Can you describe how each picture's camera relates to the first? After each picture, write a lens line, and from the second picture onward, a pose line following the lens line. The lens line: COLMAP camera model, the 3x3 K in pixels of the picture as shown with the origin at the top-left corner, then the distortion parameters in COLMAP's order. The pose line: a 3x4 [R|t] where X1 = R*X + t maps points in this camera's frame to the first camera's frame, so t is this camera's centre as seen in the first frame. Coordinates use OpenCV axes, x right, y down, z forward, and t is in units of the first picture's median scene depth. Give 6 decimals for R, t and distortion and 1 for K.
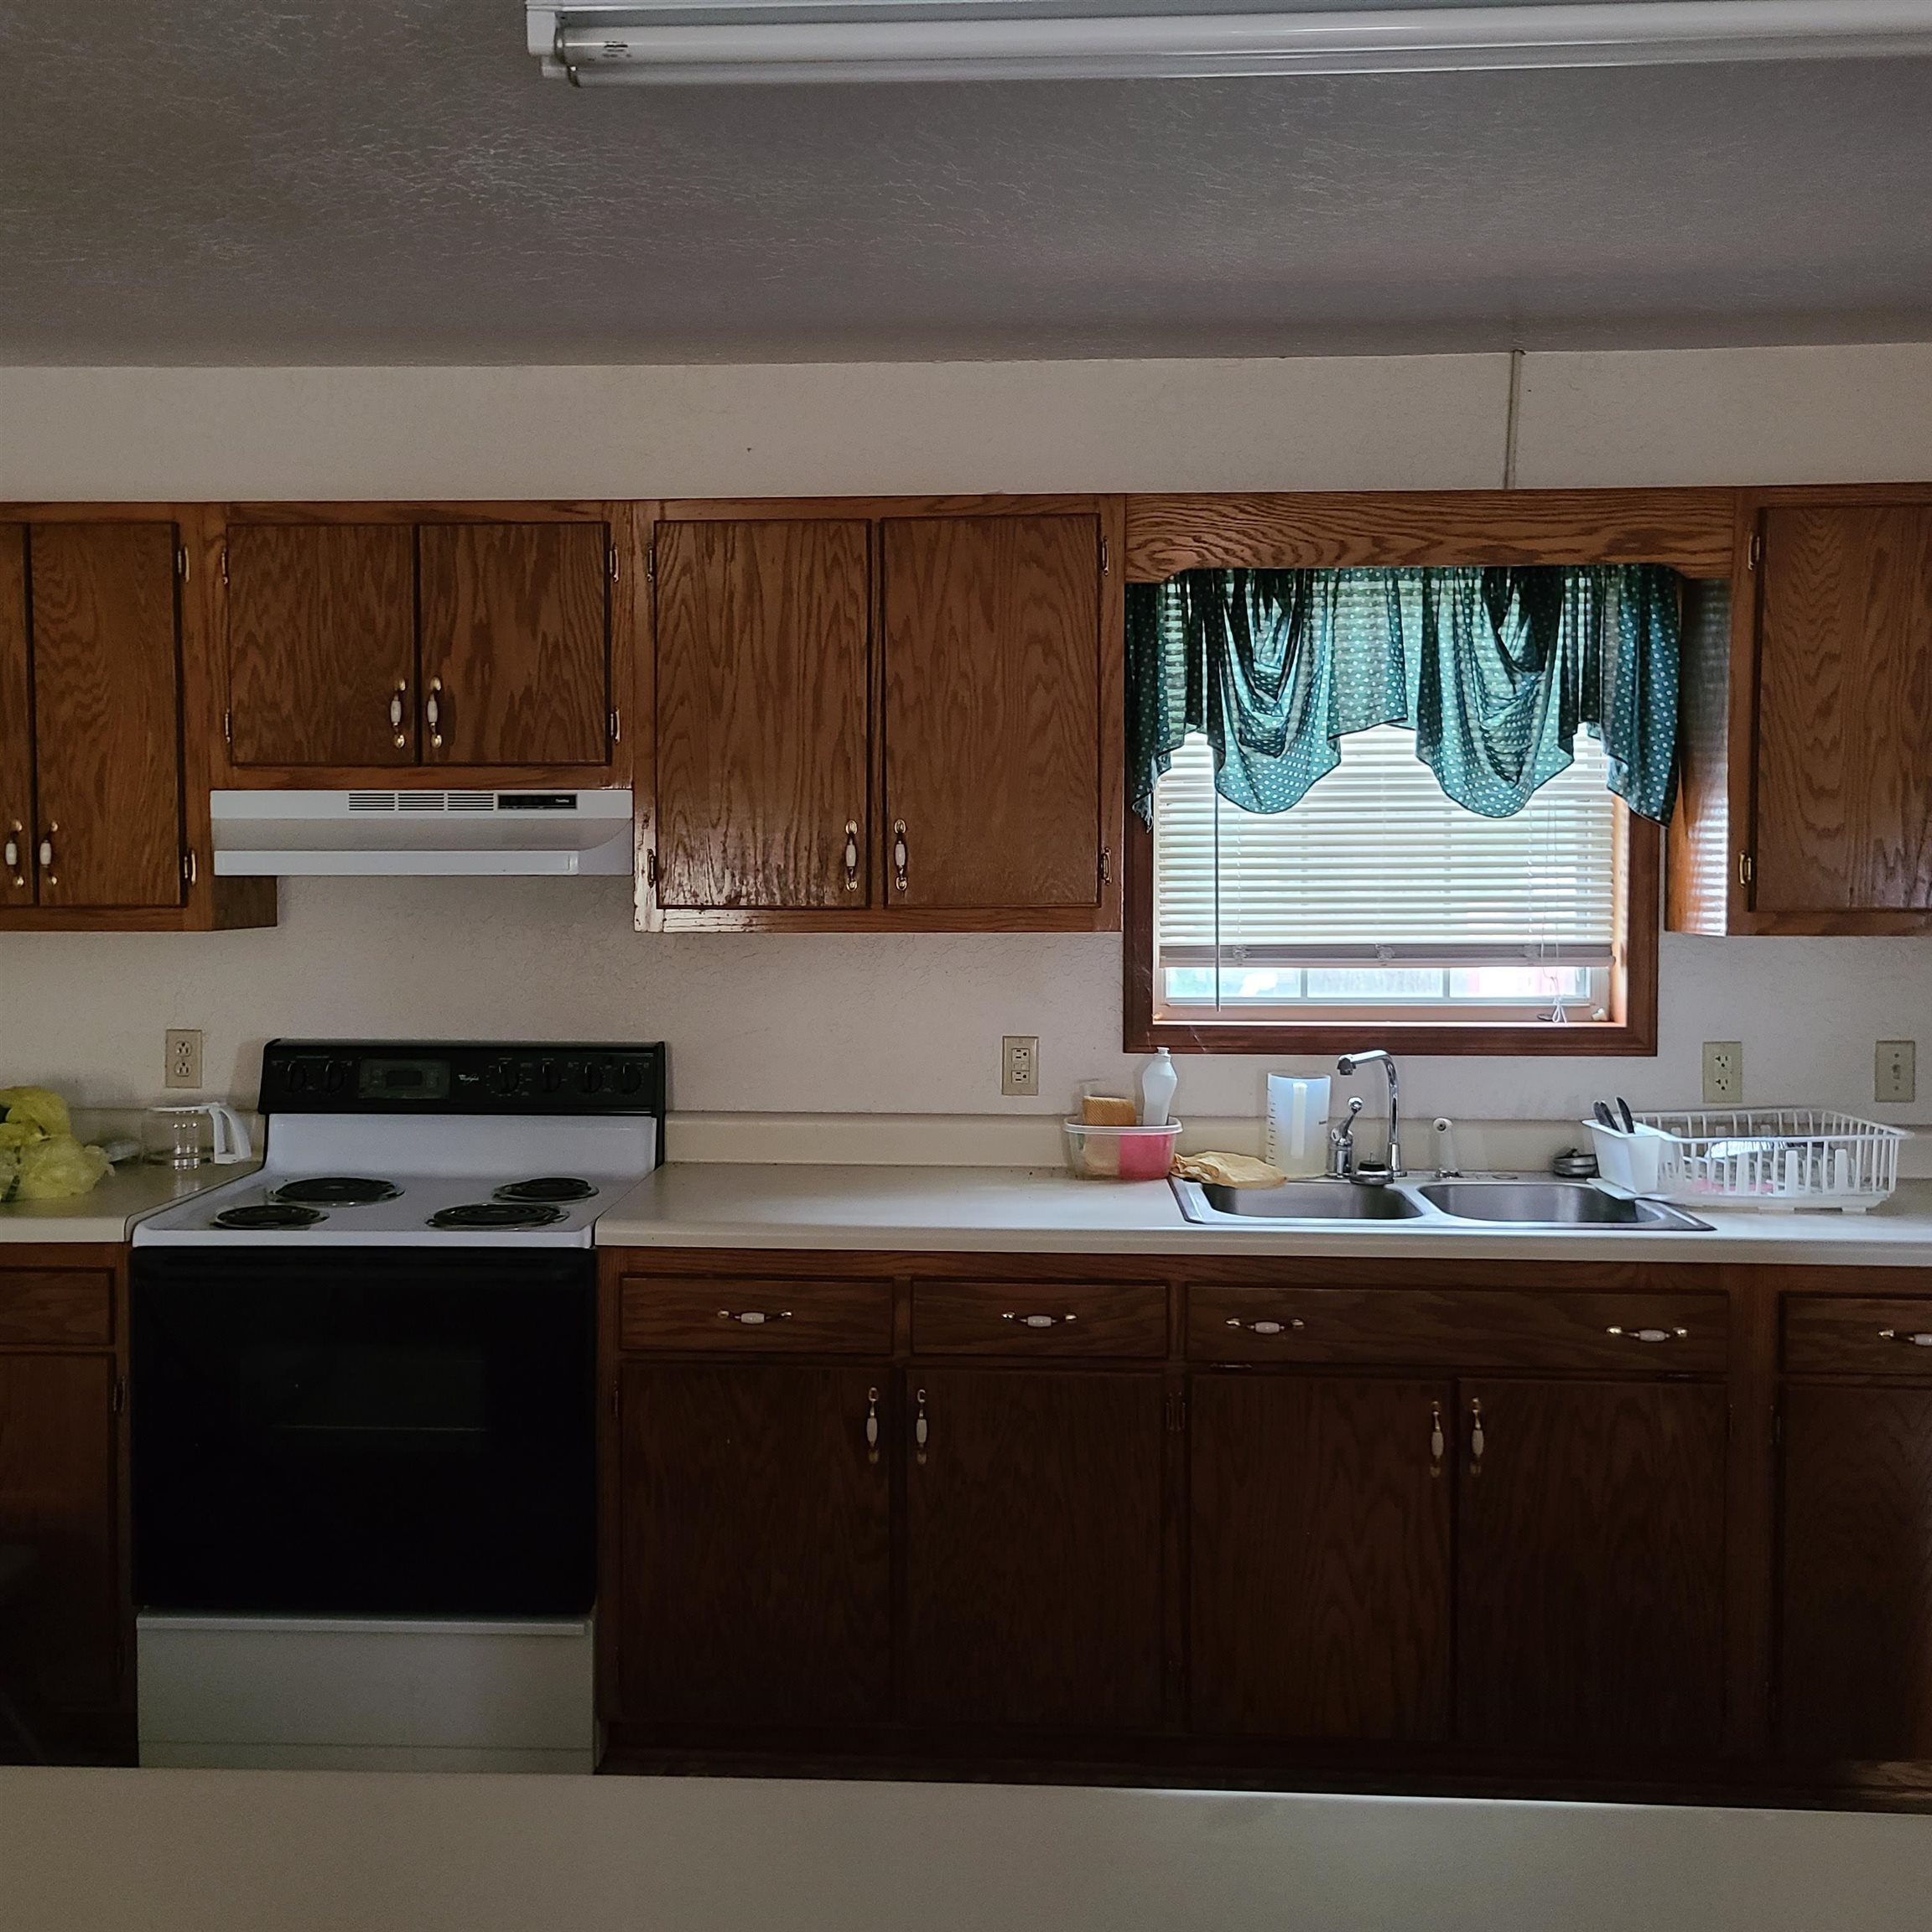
lens RADIAL K [[1791.0, 0, 964.7], [0, 1791.0, 948.7], [0, 0, 1]] dist [0.037845, 0.000000]
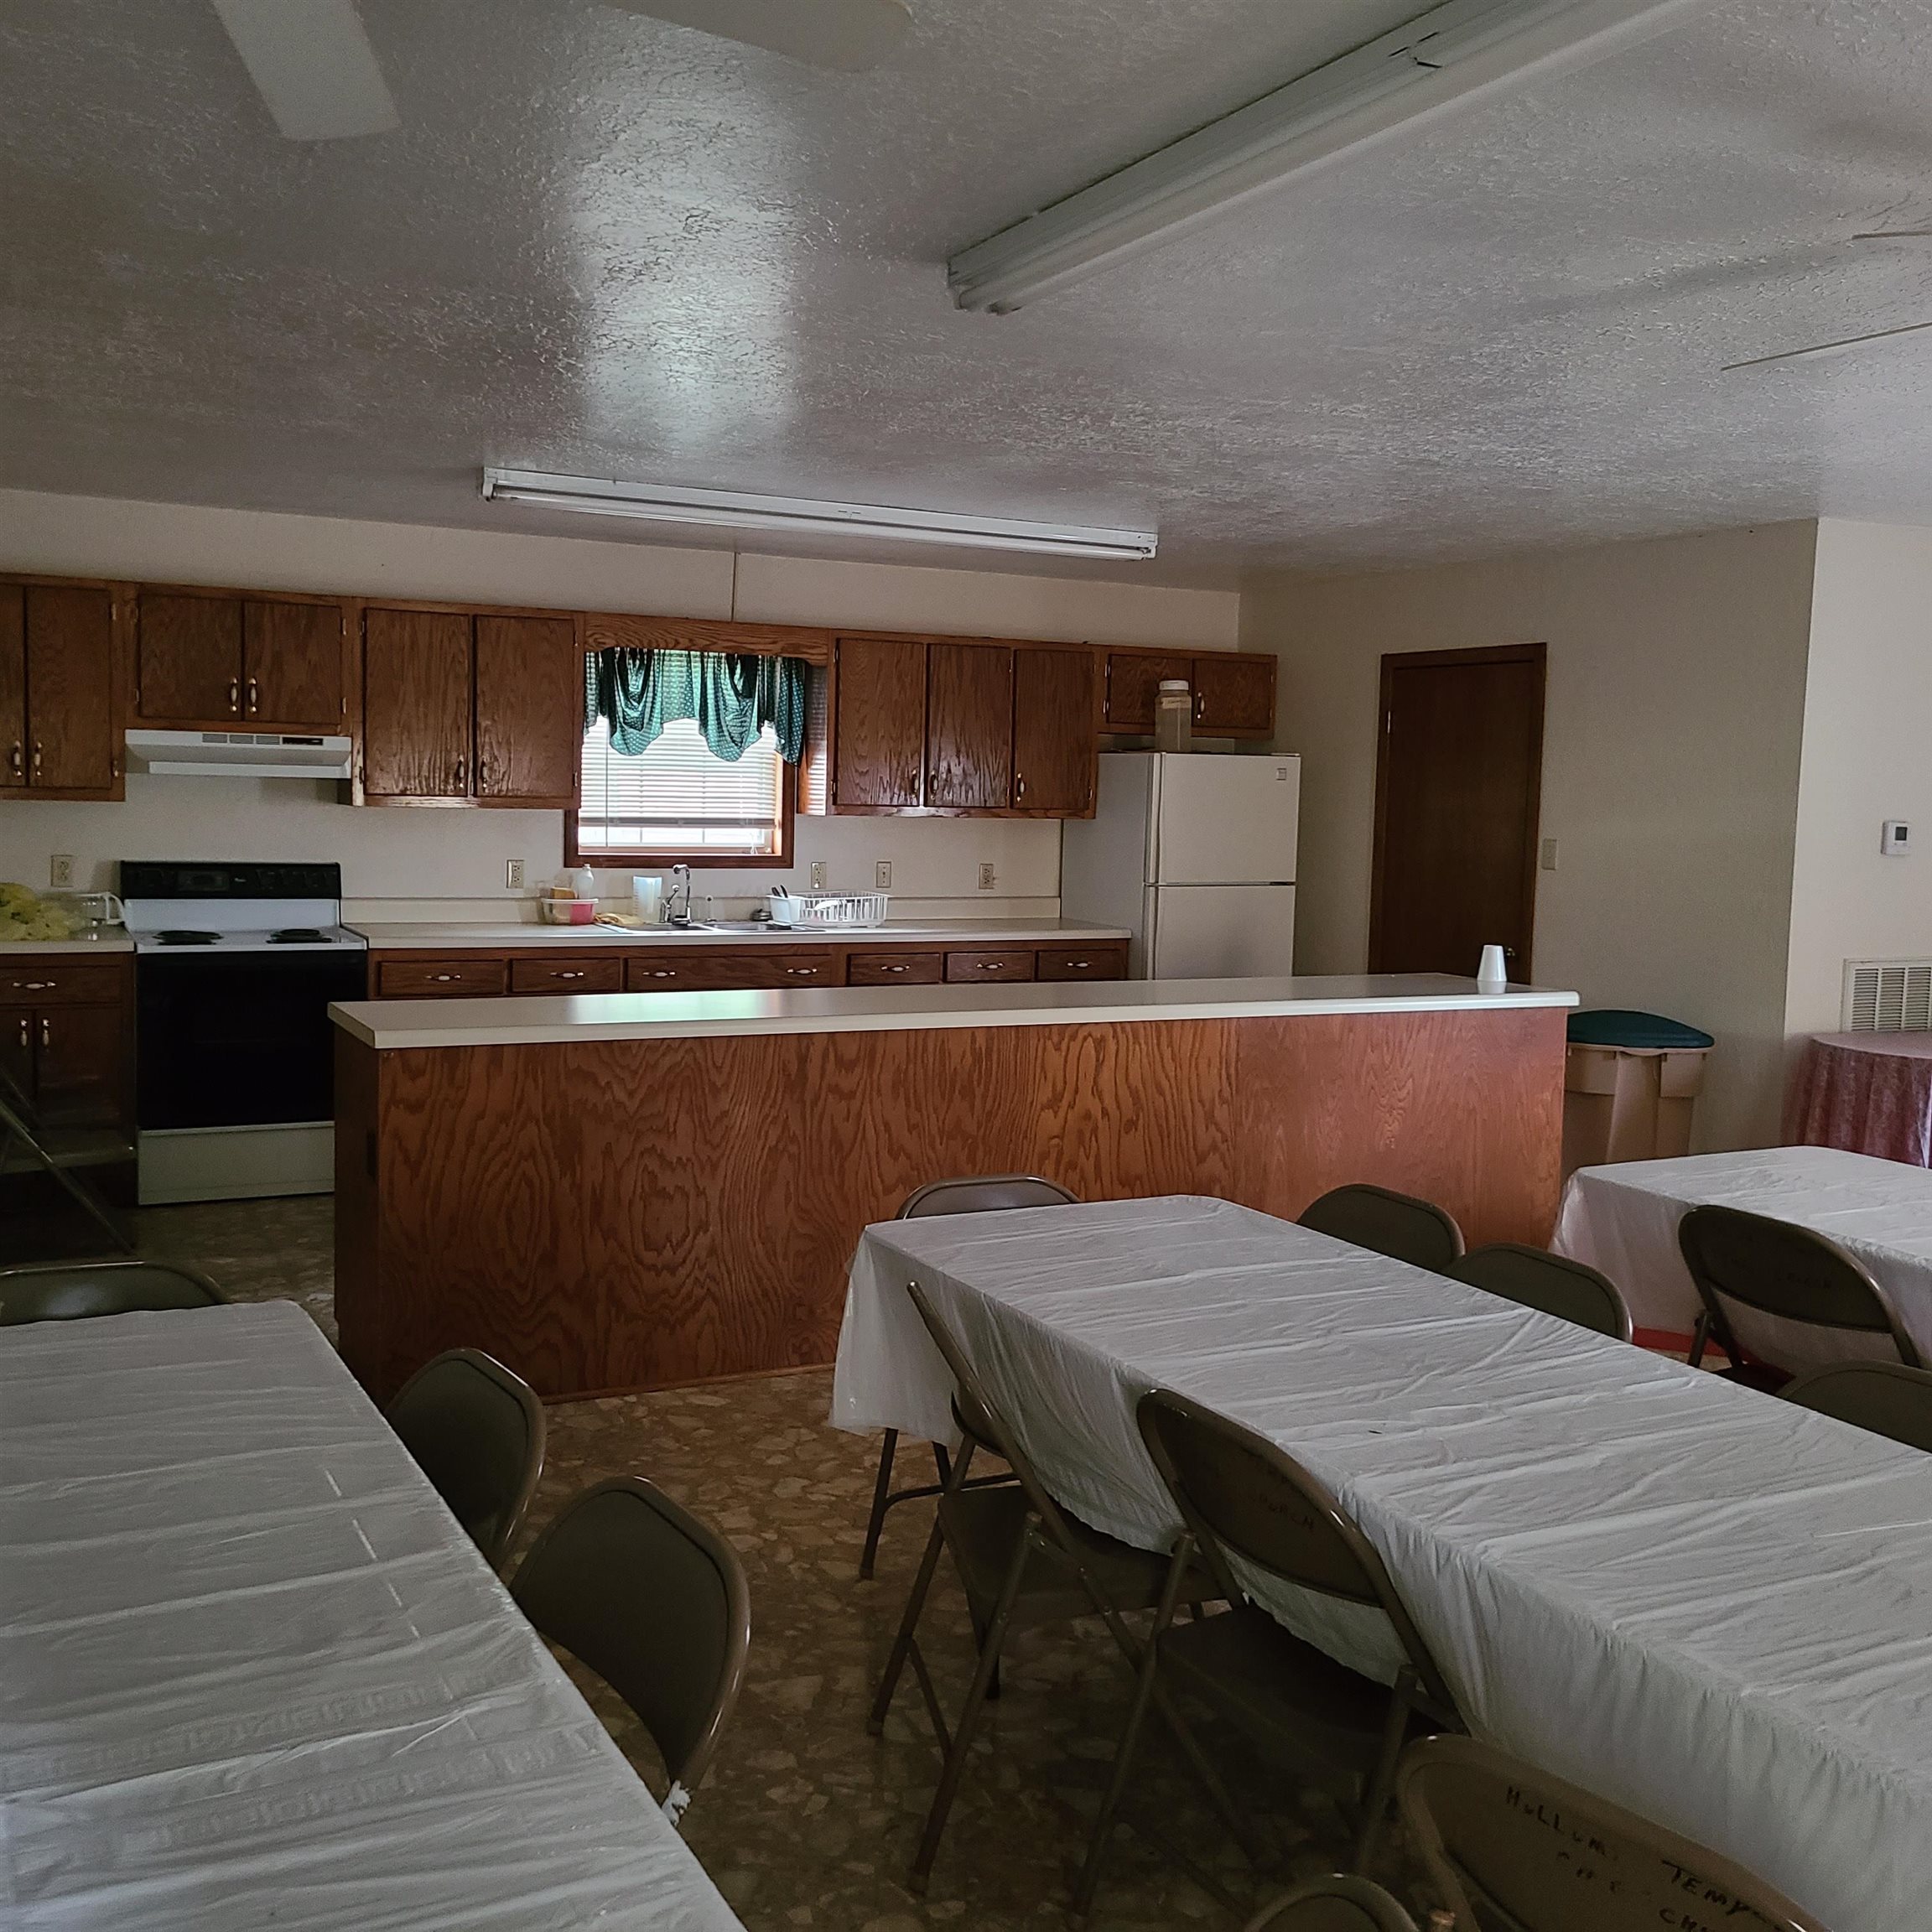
lens RADIAL K [[1957.4, 0, 962.2], [0, 1957.4, 965.4], [0, 0, 1]] dist [0.051475, 0.000000]
pose [[0.860414, -0.026278, 0.508918, -0.739320], [-0.004104, 0.998280, 0.058485, 0.038764], [-0.509579, -0.052410, 0.858826, -1.318264]]
